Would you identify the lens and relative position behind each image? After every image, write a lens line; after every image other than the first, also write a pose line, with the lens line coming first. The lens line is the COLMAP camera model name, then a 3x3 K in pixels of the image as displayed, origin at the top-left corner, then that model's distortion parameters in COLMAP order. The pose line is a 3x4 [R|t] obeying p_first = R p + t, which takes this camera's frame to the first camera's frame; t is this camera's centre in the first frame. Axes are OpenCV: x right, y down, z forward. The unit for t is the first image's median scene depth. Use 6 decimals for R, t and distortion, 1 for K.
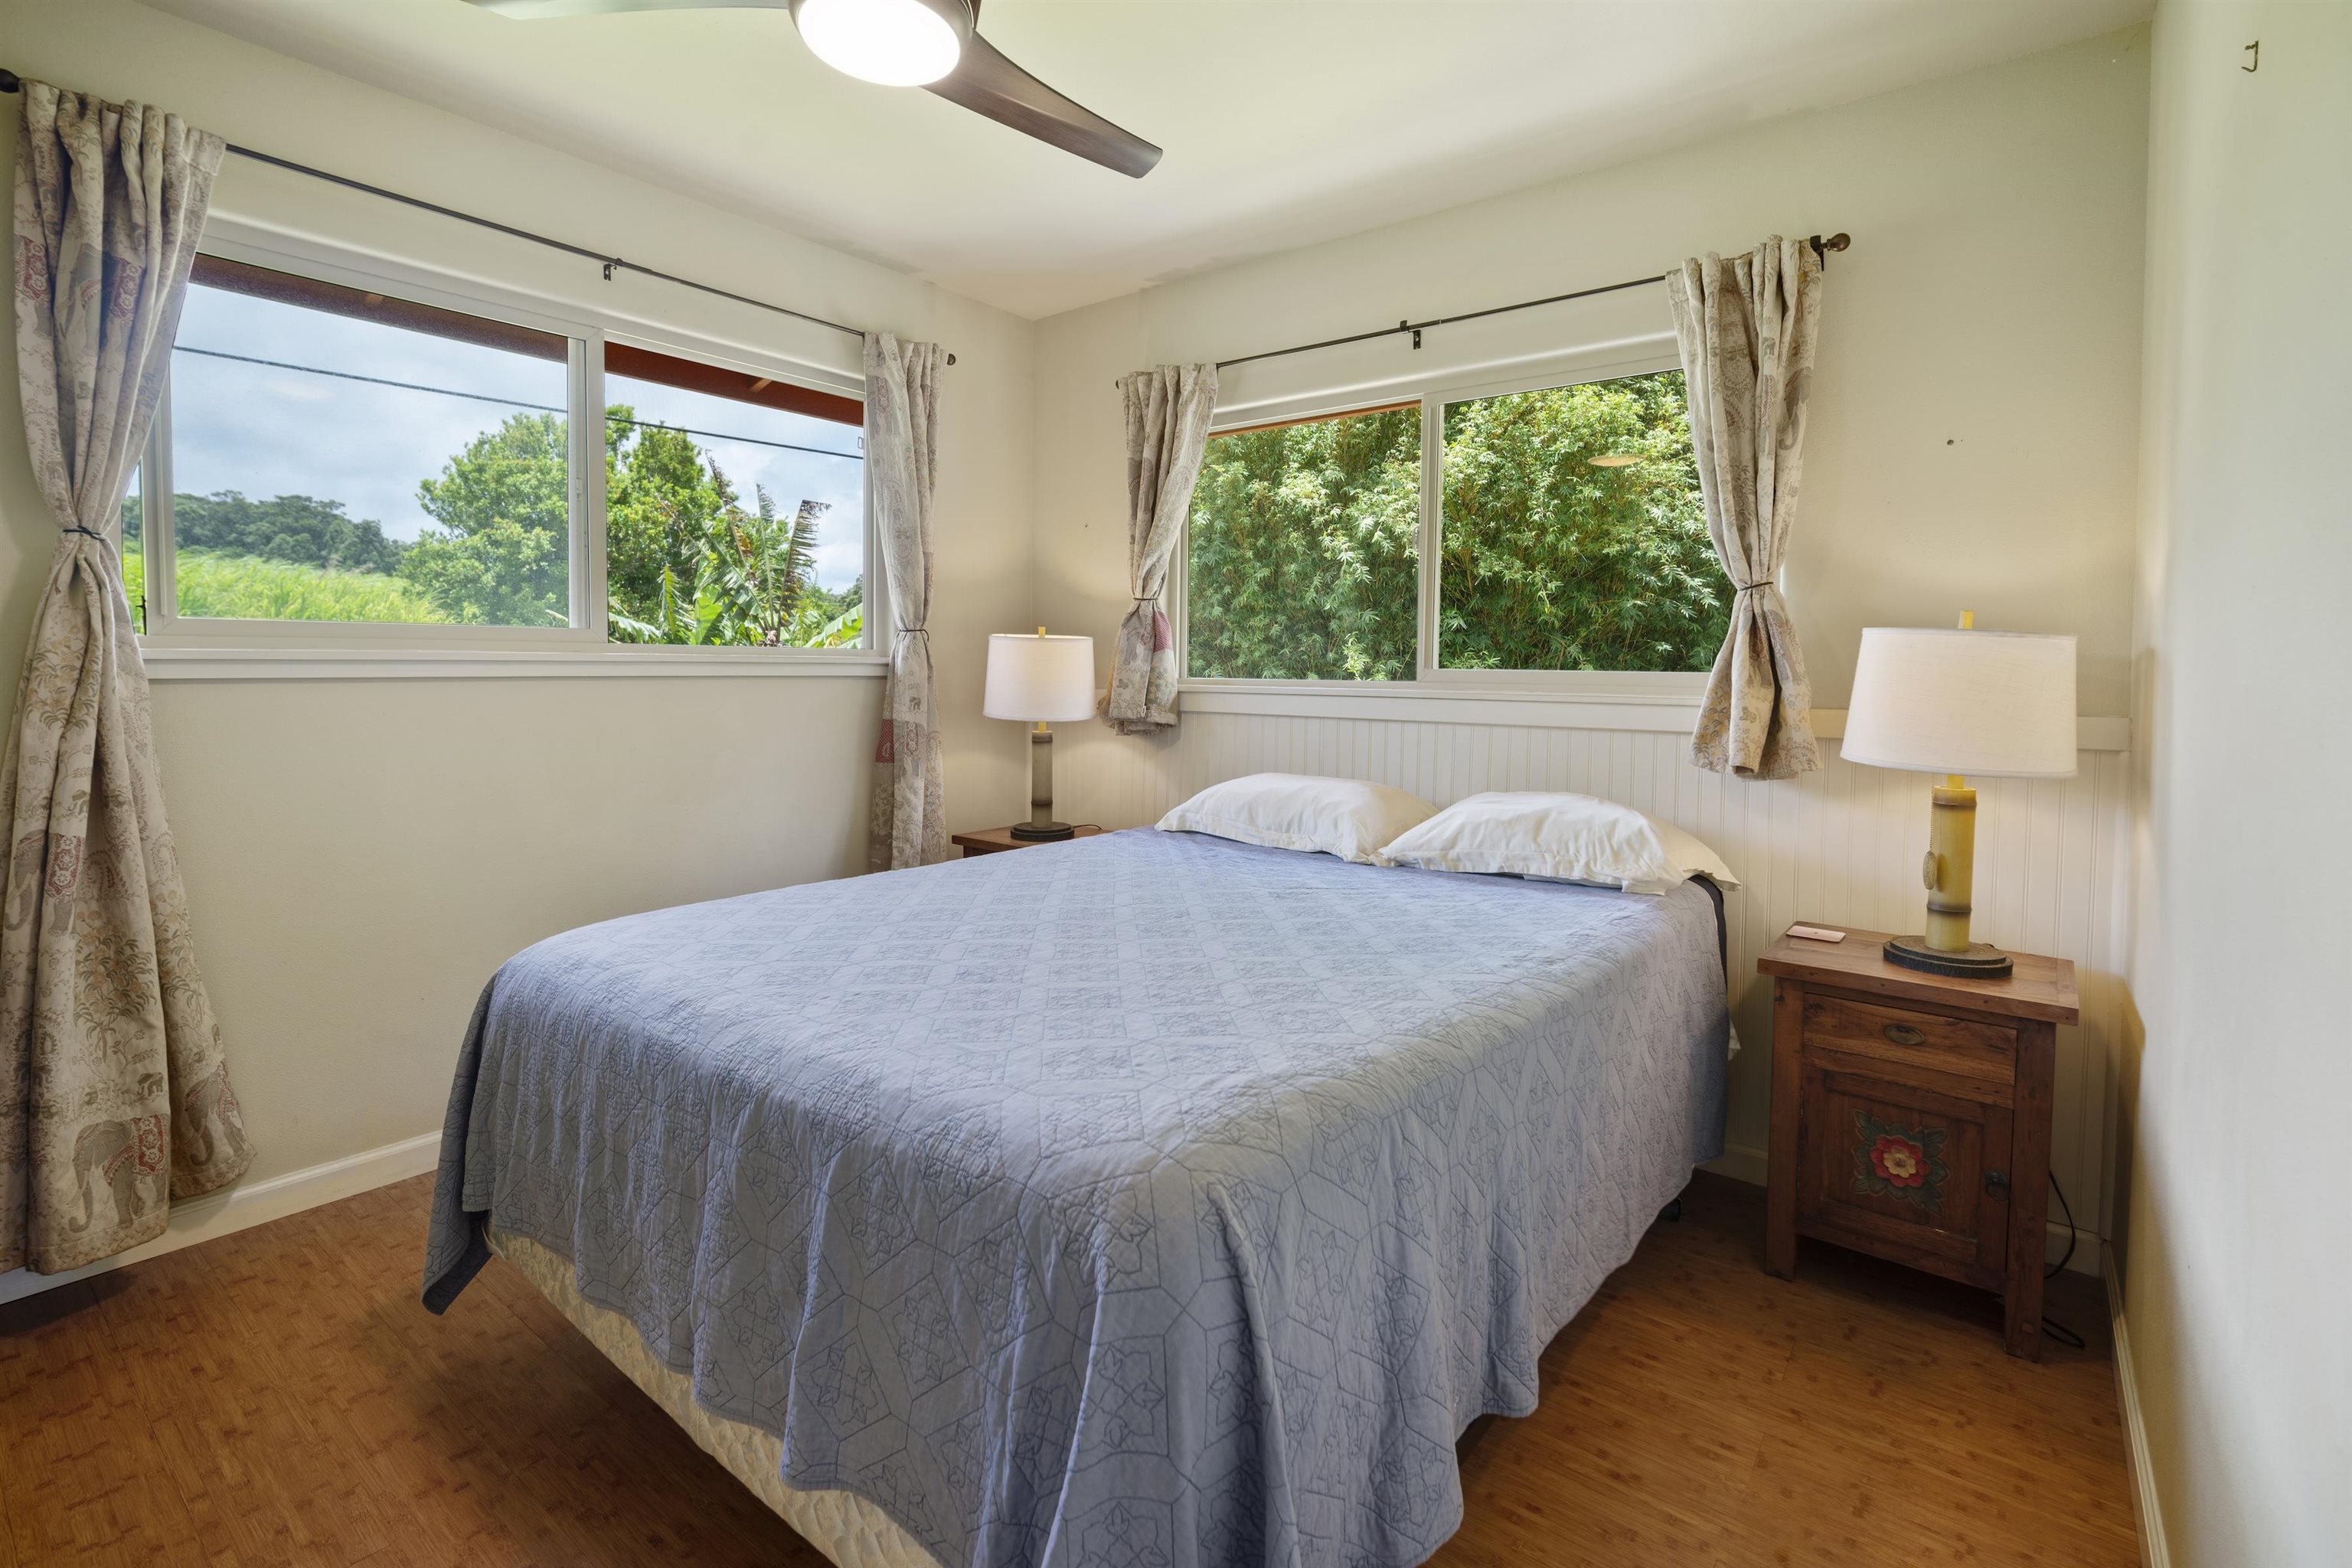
lens RADIAL K [[1063.5, 0, 1159.4], [0, 1063.5, 768.2], [0, 0, 1]] dist [-0.015305, -0.000643]
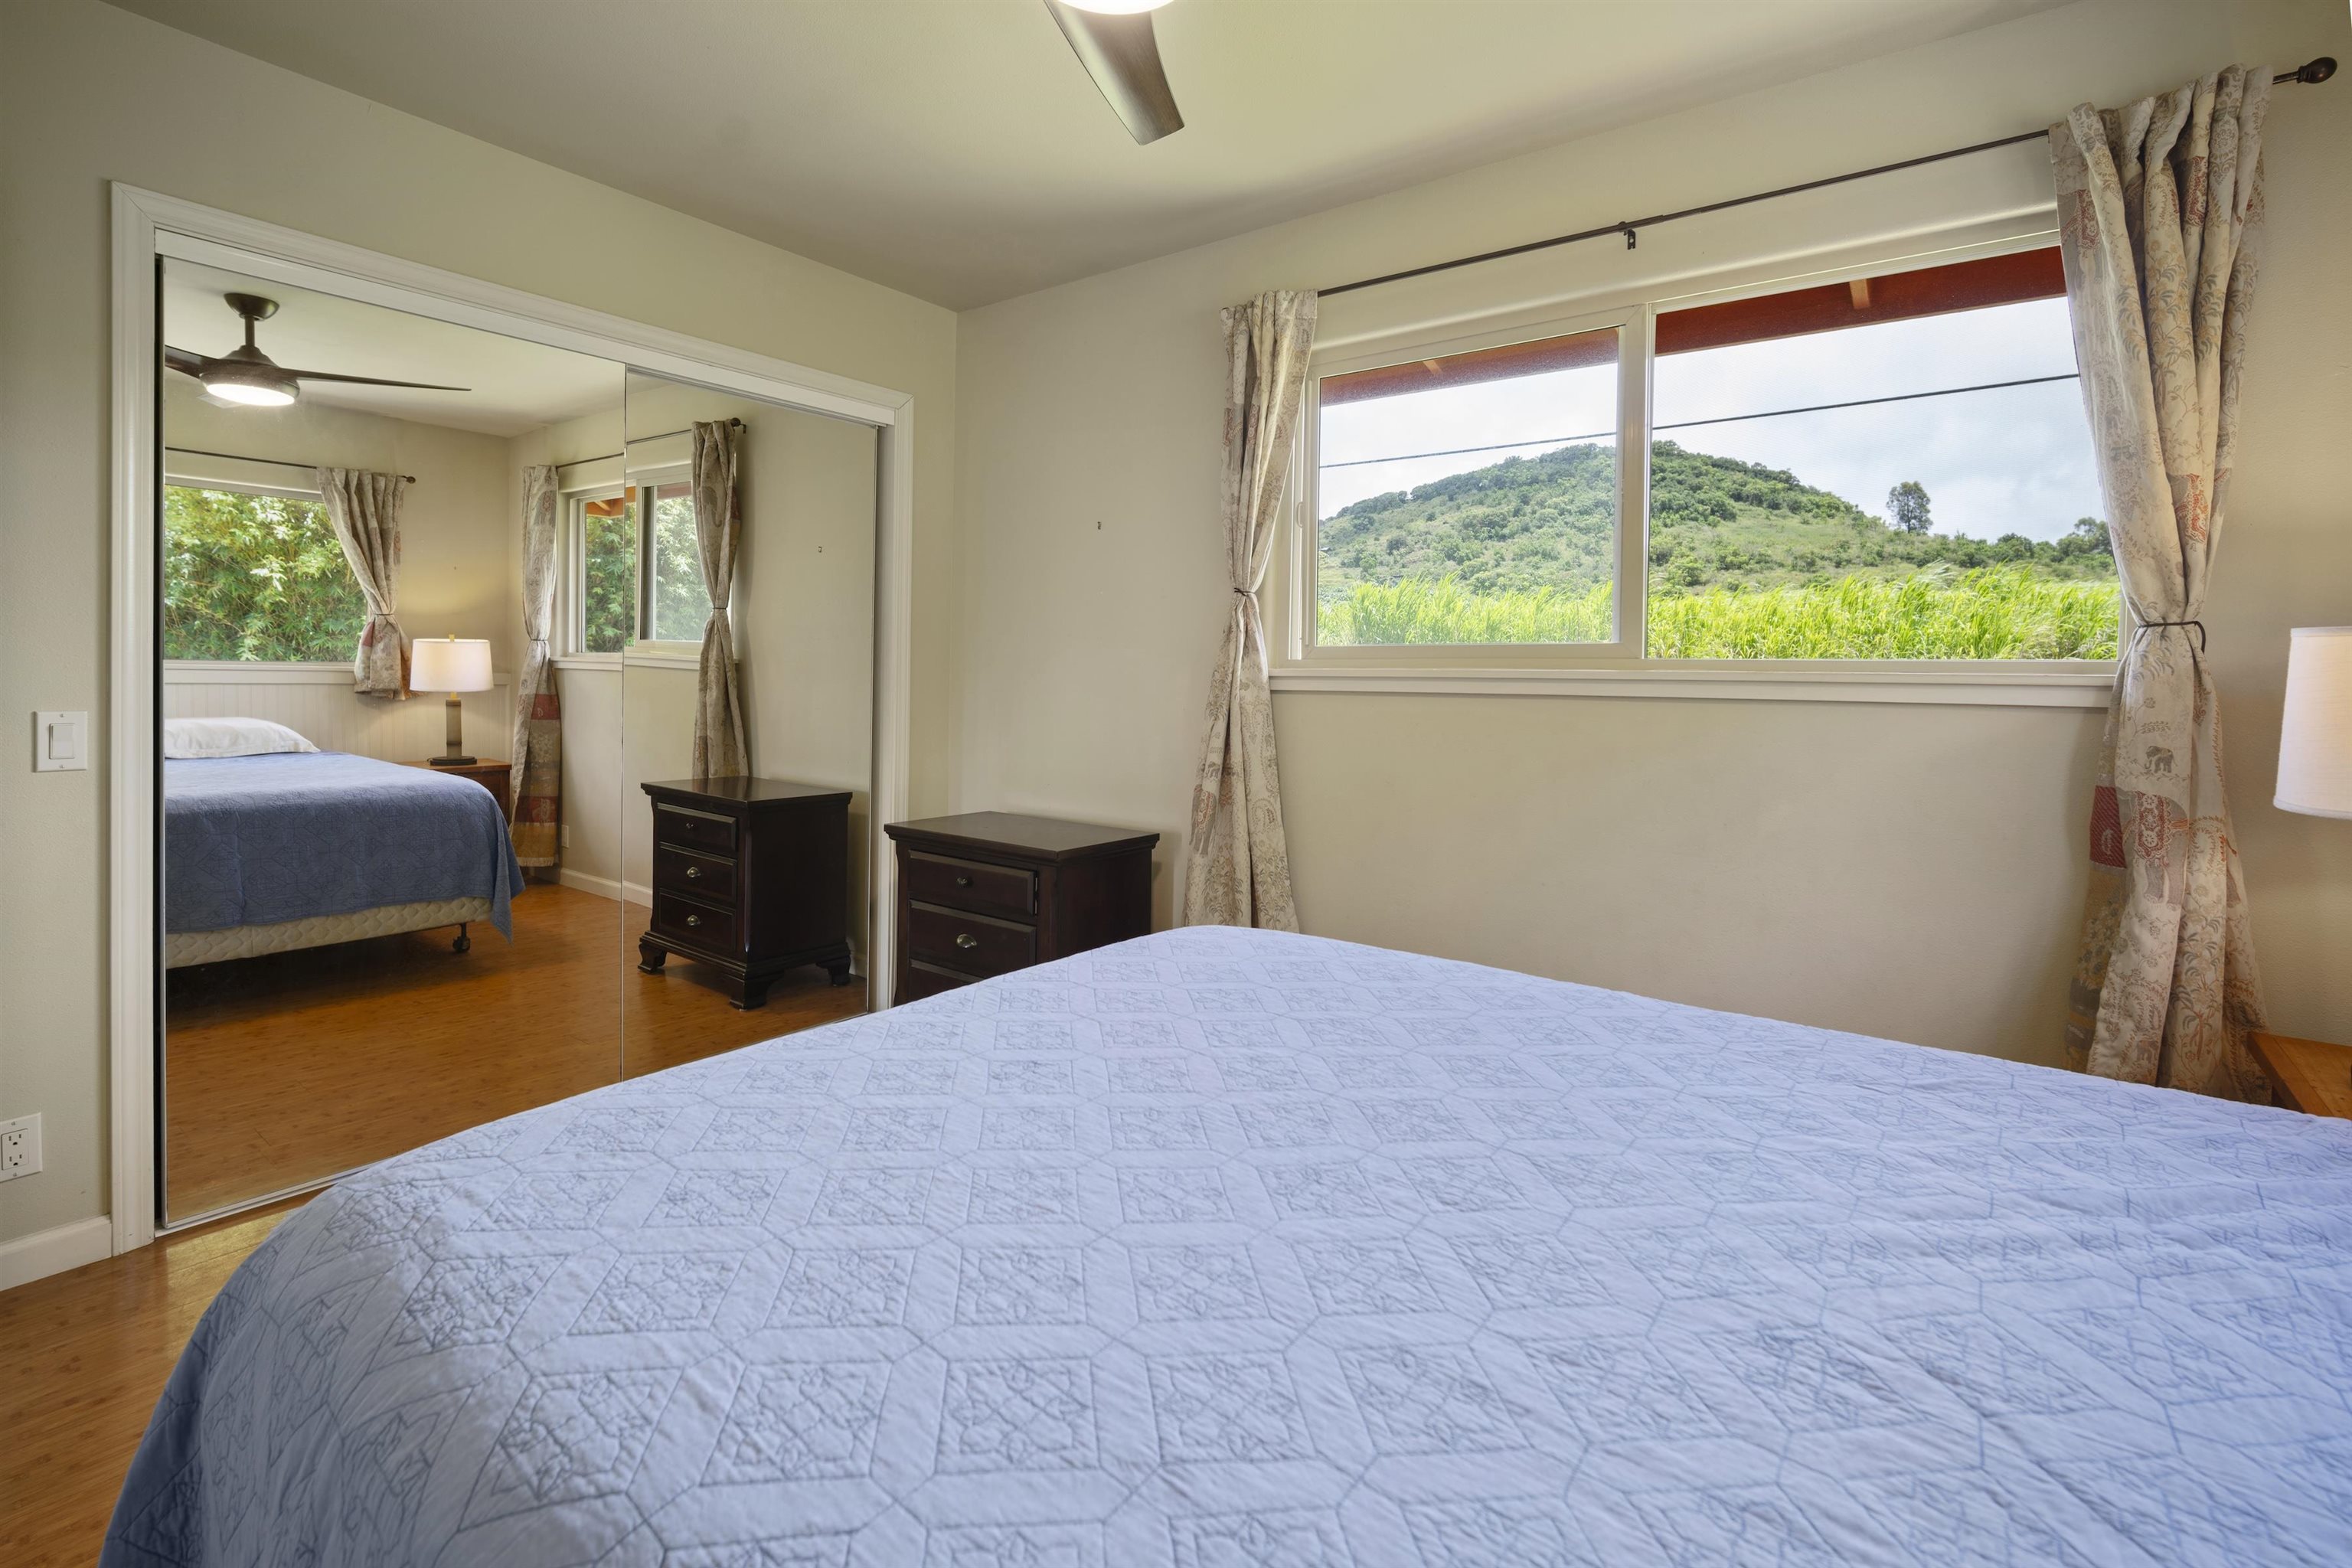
lens RADIAL K [[1068.0, 0, 1208.9], [0, 1068.0, 718.7], [0, 0, 1]] dist [0.001583, 0.000108]
pose [[0.044849, 0.020439, -0.998785, 0.283360], [-0.116240, 0.993106, 0.015103, -0.034814], [0.992208, 0.115422, 0.046916, 0.506963]]
